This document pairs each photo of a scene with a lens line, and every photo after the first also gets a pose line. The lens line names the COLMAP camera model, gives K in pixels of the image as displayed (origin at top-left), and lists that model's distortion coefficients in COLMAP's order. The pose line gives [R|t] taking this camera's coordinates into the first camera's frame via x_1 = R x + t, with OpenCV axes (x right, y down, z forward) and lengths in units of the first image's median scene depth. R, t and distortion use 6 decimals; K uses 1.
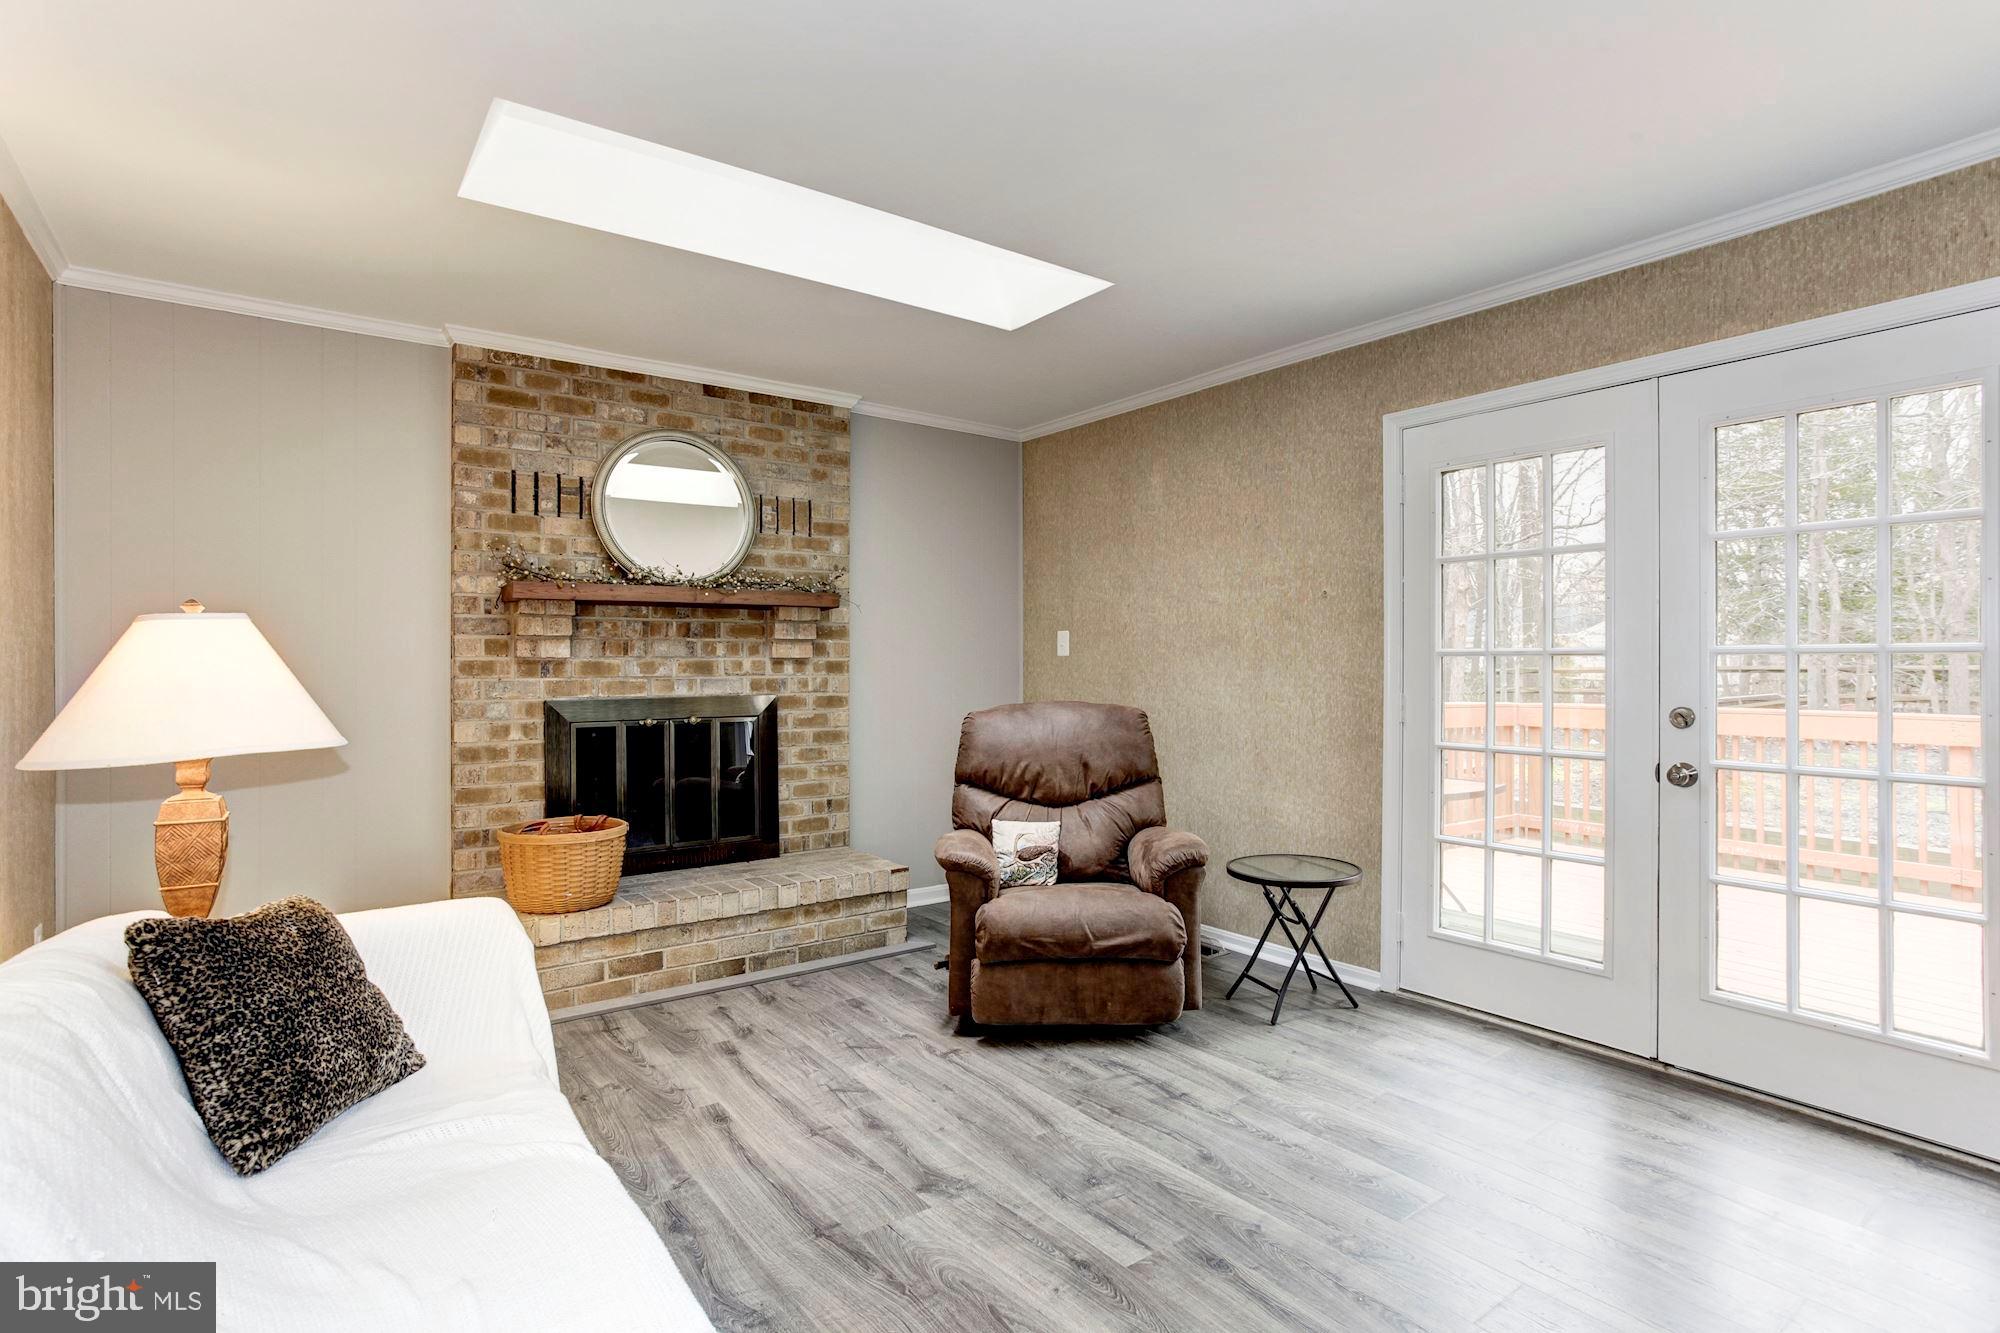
lens RADIAL K [[992.2, 0, 999.5], [0, 992.2, 662.5], [0, 0, 1]] dist [-0.047763, 0.028533]
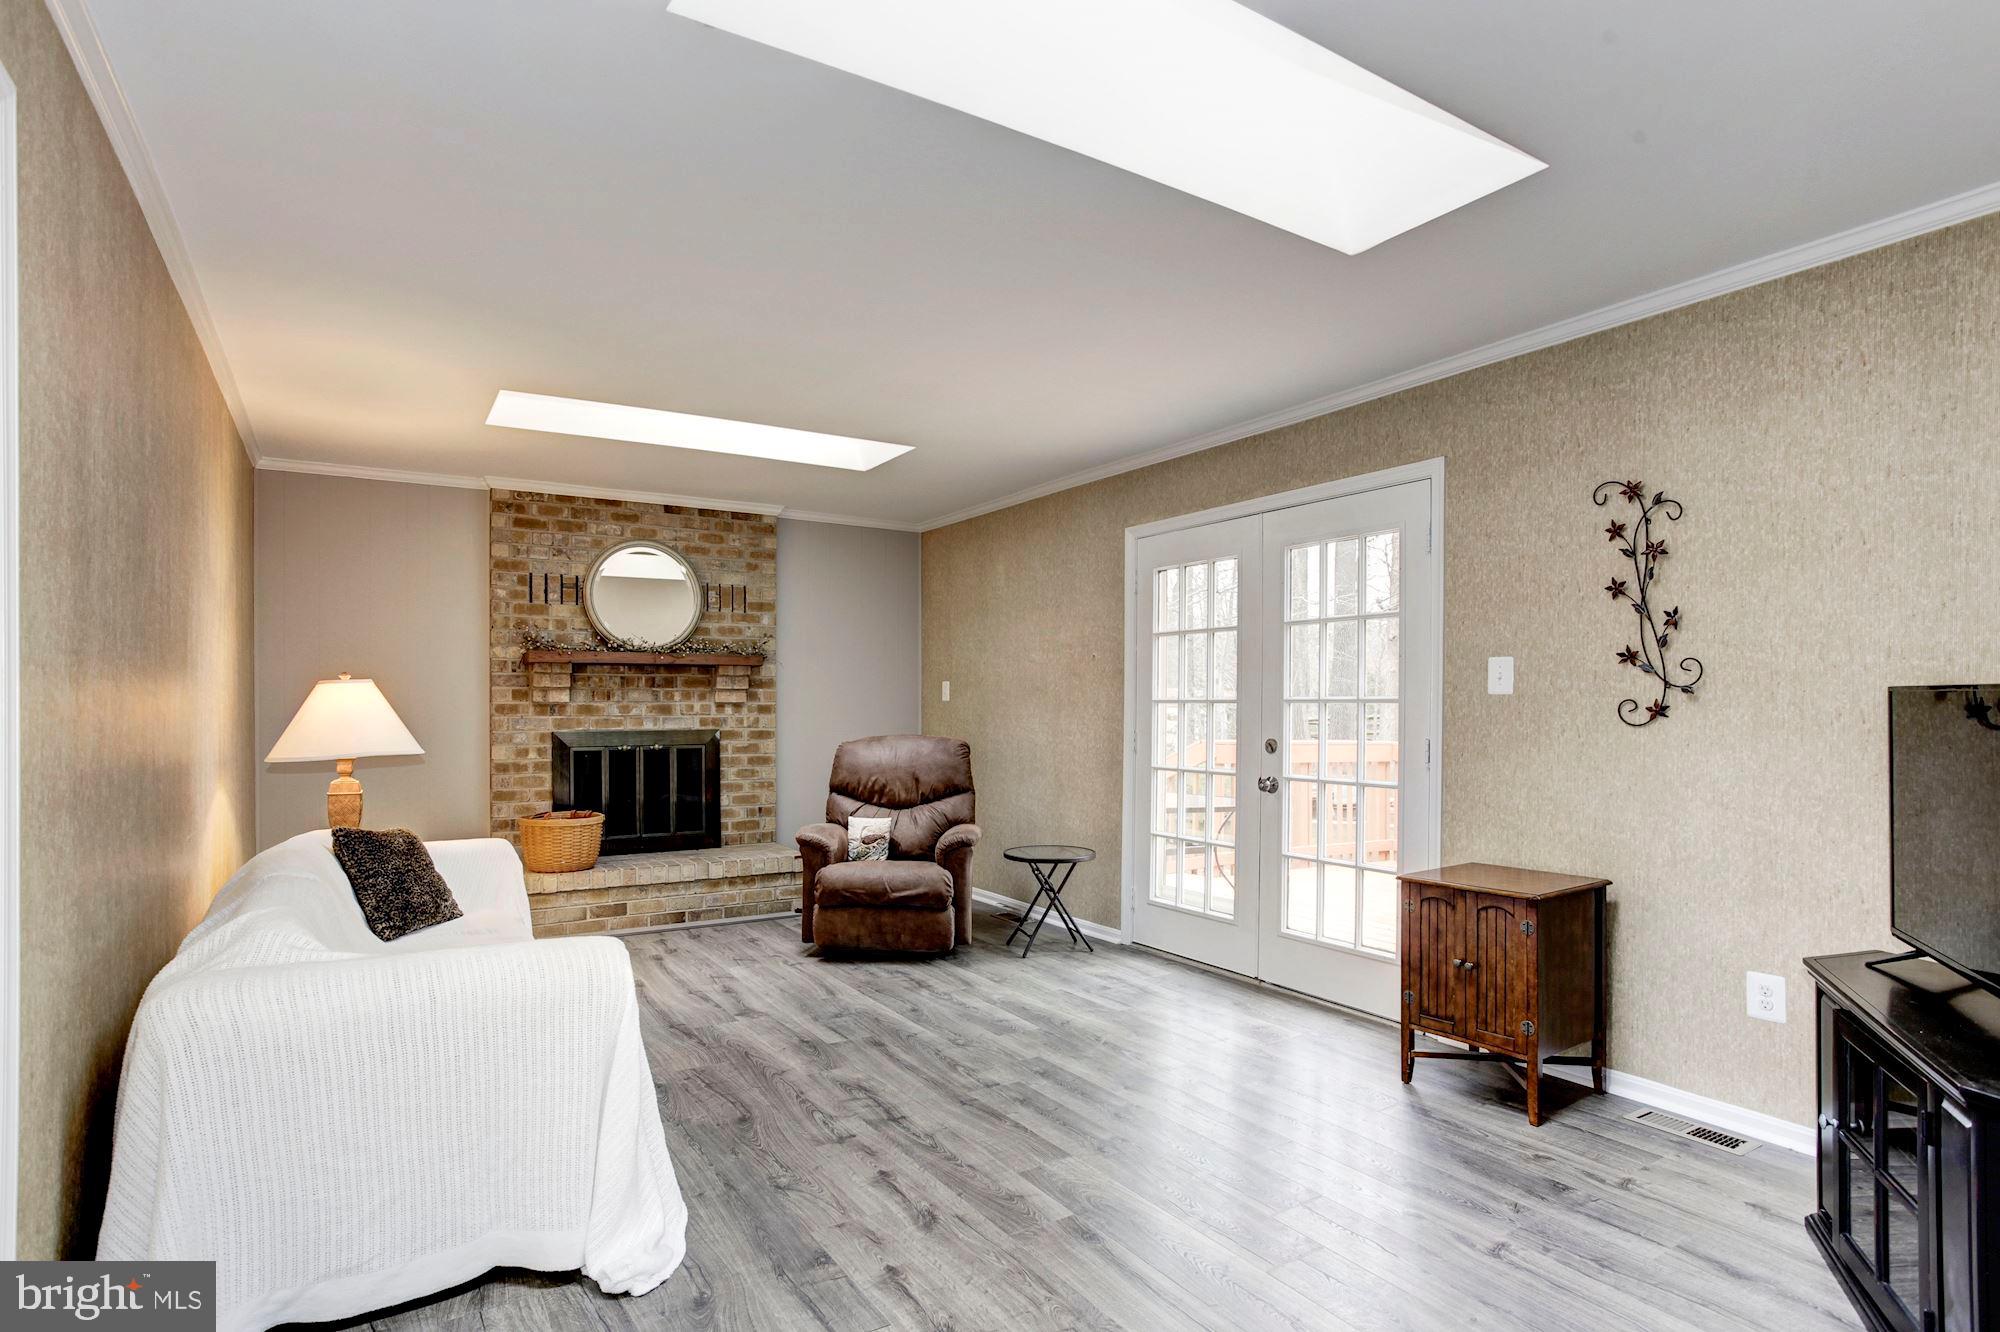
lens RADIAL K [[1037.7, 0, 950.5], [0, 1037.7, 711.6], [0, 0, 1]] dist [-0.041990, 0.023888]
pose [[0.993829, 0.003466, -0.110873, 0.298520], [-0.002697, 0.999971, 0.007086, -0.003464], [0.110894, -0.006743, 0.993809, -0.458604]]
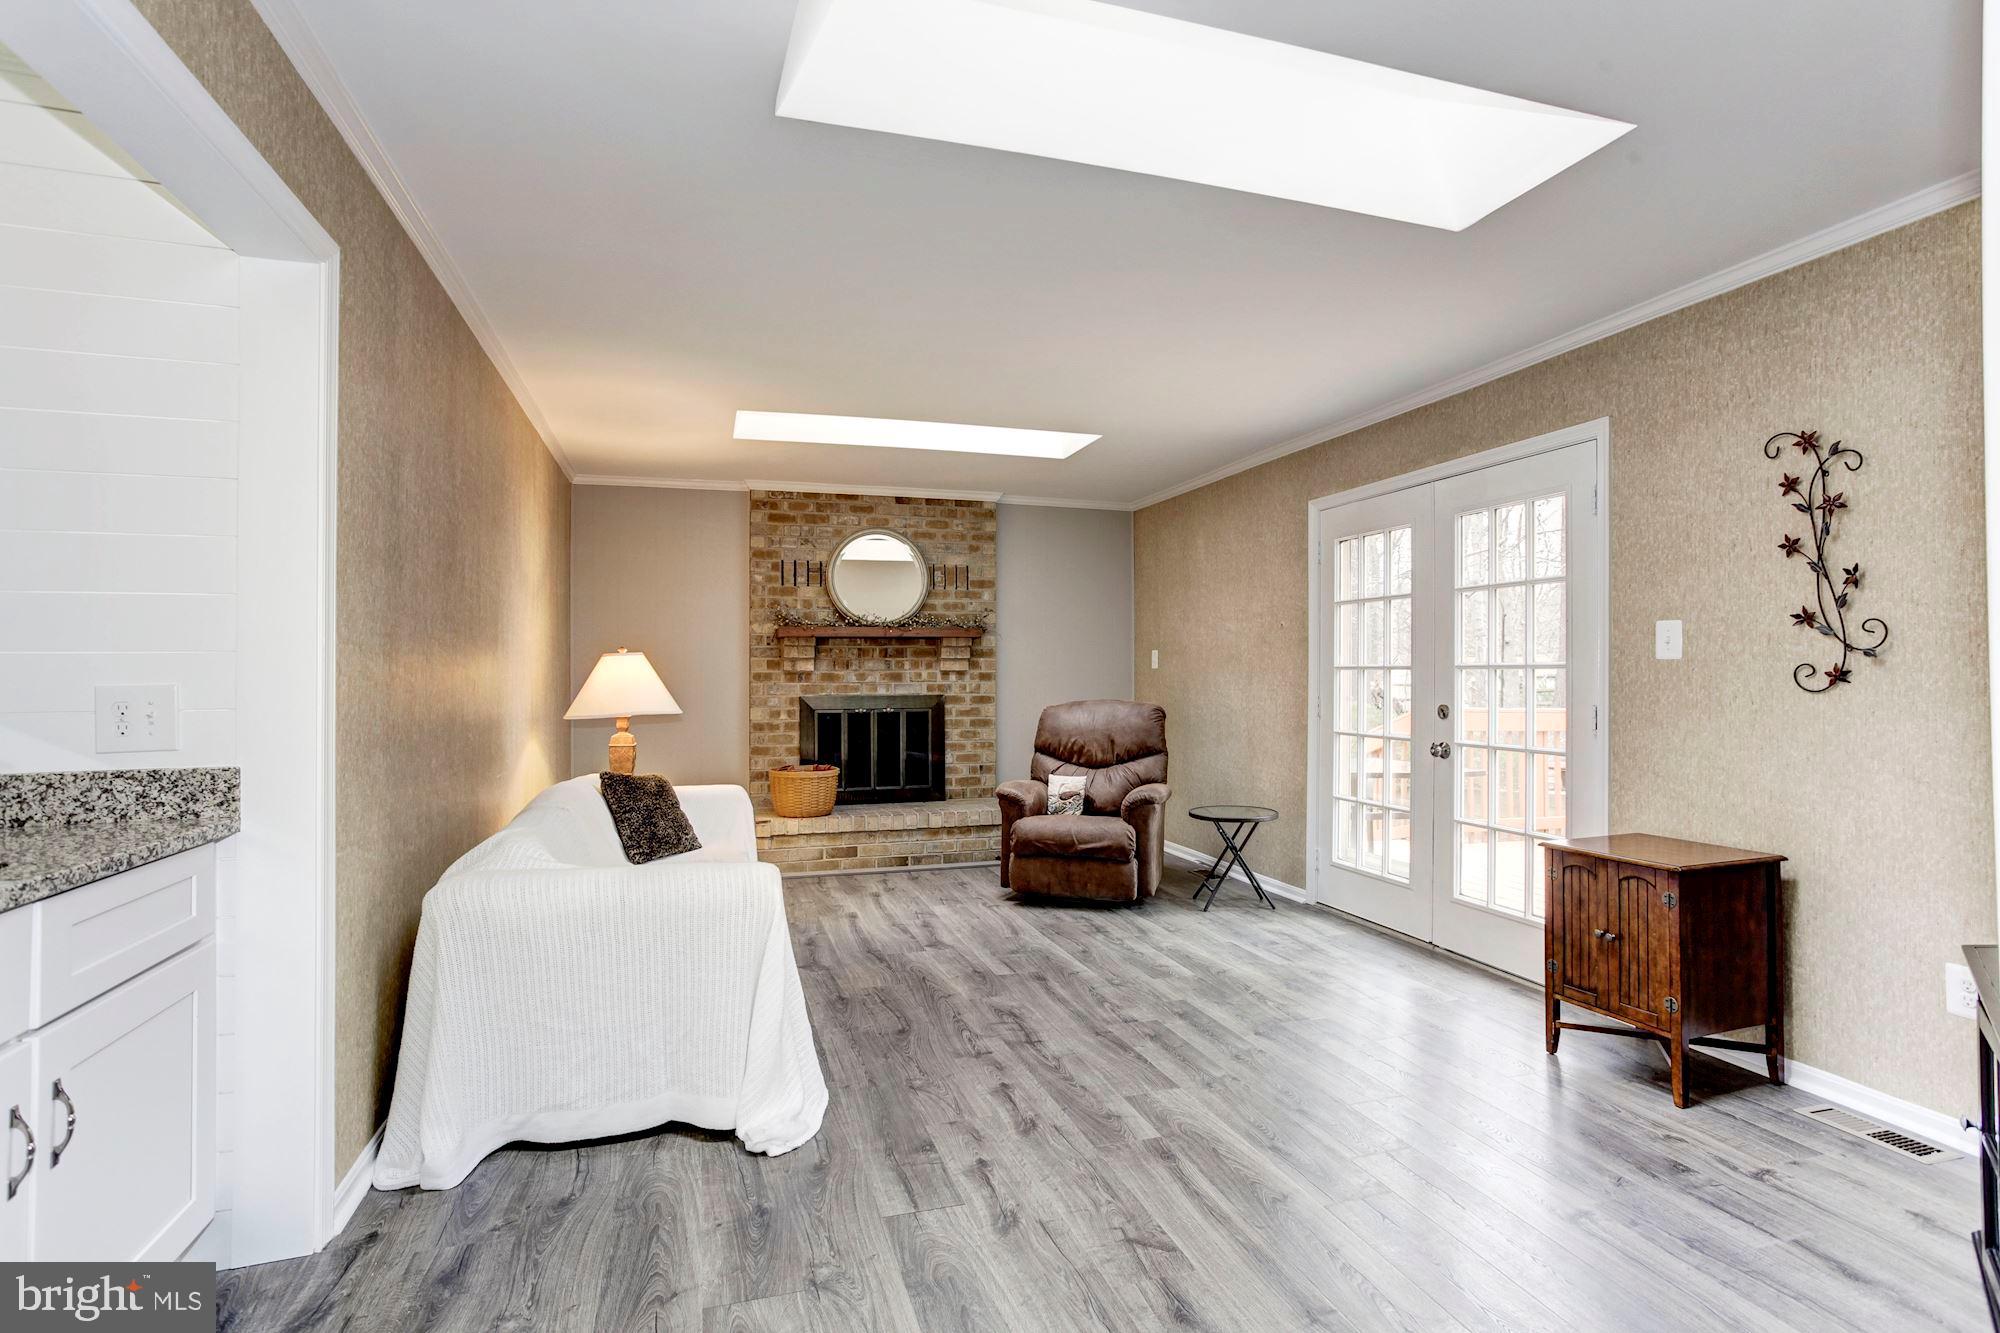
lens RADIAL K [[992.2, 0, 973.8], [0, 992.2, 664.0], [0, 0, 1]] dist [-0.047763, 0.028533]
pose [[0.934911, -0.002983, -0.354869, 0.428829], [0.000003, 0.999965, -0.008396, -0.002420], [0.354882, 0.007848, 0.934878, -0.490441]]
